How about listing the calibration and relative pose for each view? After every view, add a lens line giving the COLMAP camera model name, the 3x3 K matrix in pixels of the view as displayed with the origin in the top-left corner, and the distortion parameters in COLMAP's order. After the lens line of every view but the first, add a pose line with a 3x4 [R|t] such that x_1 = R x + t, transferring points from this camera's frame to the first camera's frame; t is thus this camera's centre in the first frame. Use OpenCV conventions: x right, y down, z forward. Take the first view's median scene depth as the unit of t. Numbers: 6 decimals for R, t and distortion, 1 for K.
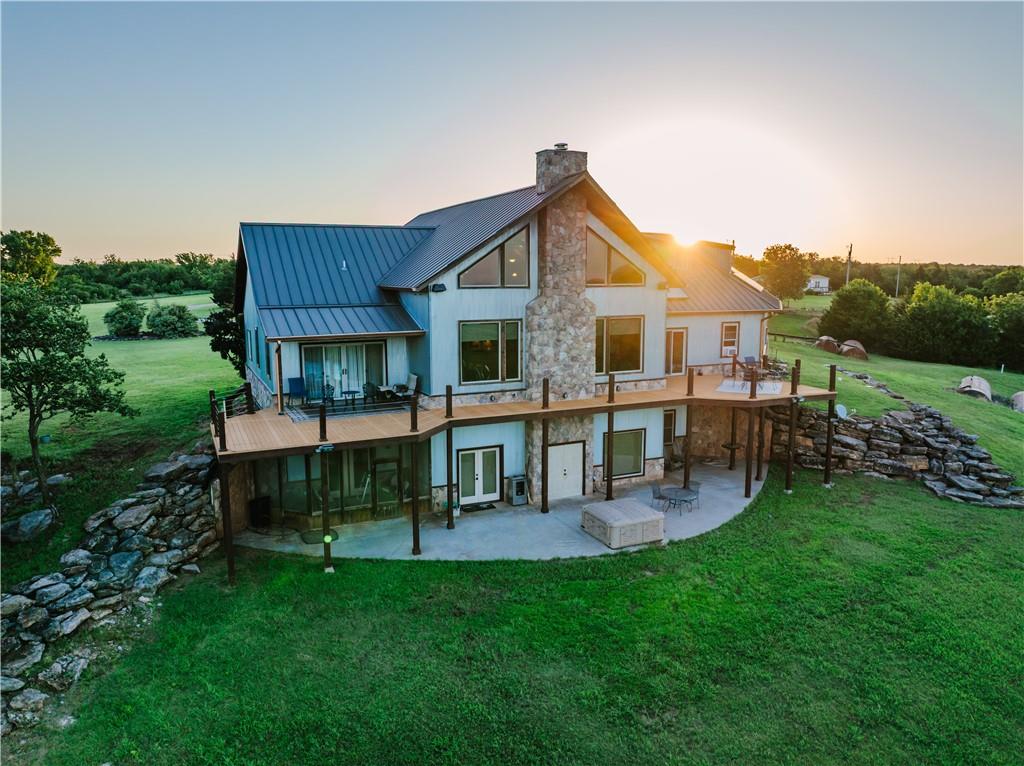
lens RADIAL K [[726.5, 0, 512.0], [0, 726.5, 383.0], [0, 0, 1]] dist [-0.036474, 0.004995]
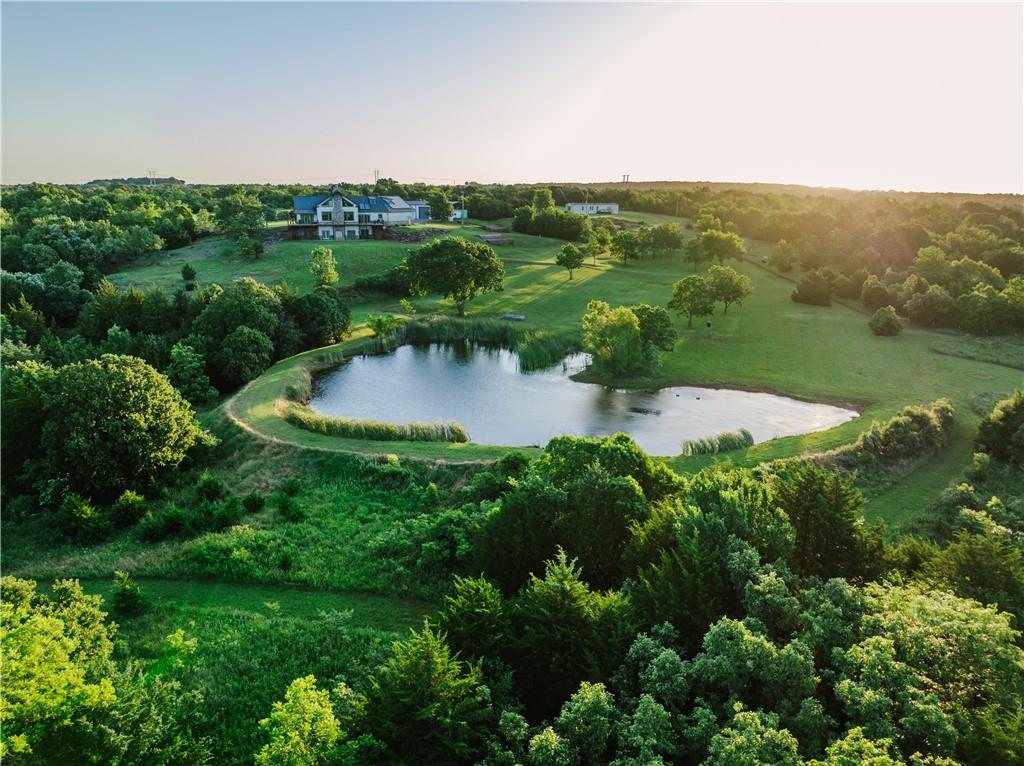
lens RADIAL K [[726.5, 0, 512.0], [0, 726.5, 383.0], [0, 0, 1]] dist [-0.036474, 0.004995]
pose [[0.989773, 0.047929, -0.134357, 2.795517], [-0.032792, 0.993088, 0.112695, 0.720742], [0.138830, -0.107137, 0.984504, -5.861065]]
